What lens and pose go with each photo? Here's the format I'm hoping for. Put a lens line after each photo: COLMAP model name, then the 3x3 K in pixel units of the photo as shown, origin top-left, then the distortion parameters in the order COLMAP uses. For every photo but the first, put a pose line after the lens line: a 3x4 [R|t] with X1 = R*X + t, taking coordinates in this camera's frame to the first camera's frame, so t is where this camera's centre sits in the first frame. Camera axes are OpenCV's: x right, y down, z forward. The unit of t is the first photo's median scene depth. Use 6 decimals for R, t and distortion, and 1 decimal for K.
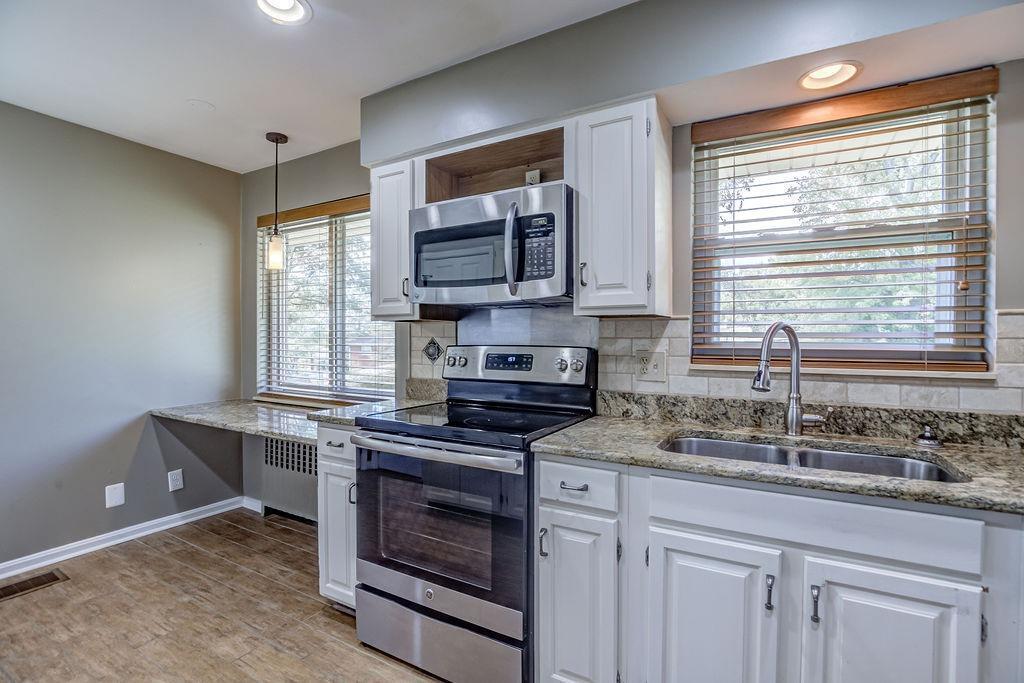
lens RADIAL K [[472.9, 0, 510.8], [0, 472.9, 329.8], [0, 0, 1]] dist [-0.019968, -0.000044]
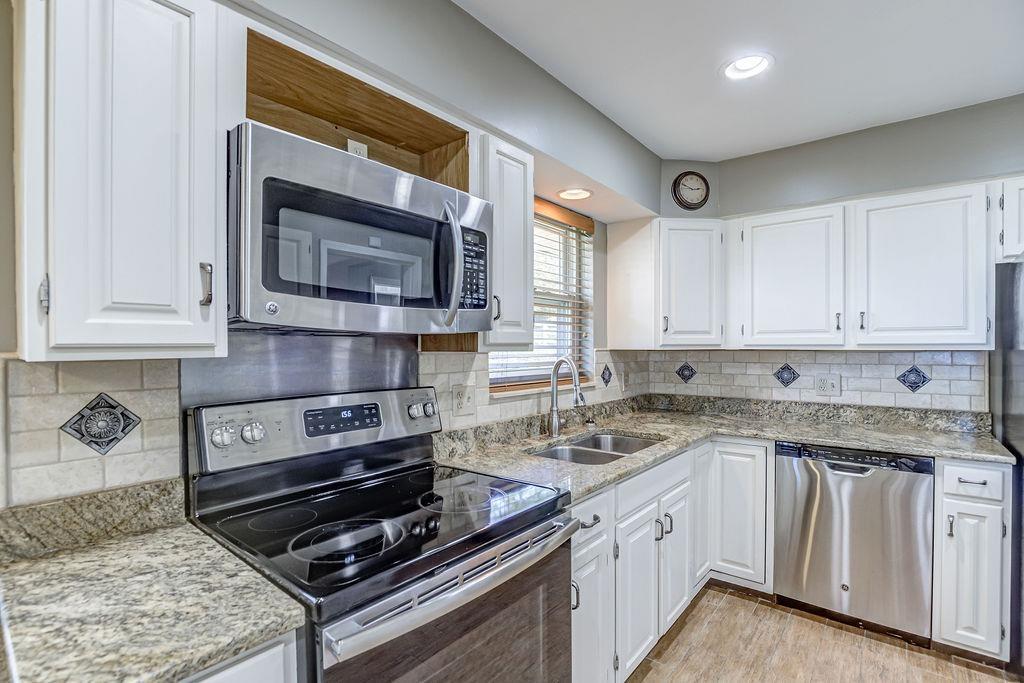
lens RADIAL K [[482.1, 0, 512.0], [0, 482.1, 341.5], [0, 0, 1]] dist [-0.003180, -0.000235]
pose [[0.172385, 0.008009, 0.984997, -0.720314], [-0.009541, 0.999934, -0.006460, -0.043050], [-0.984983, -0.008284, 0.172450, 0.752711]]
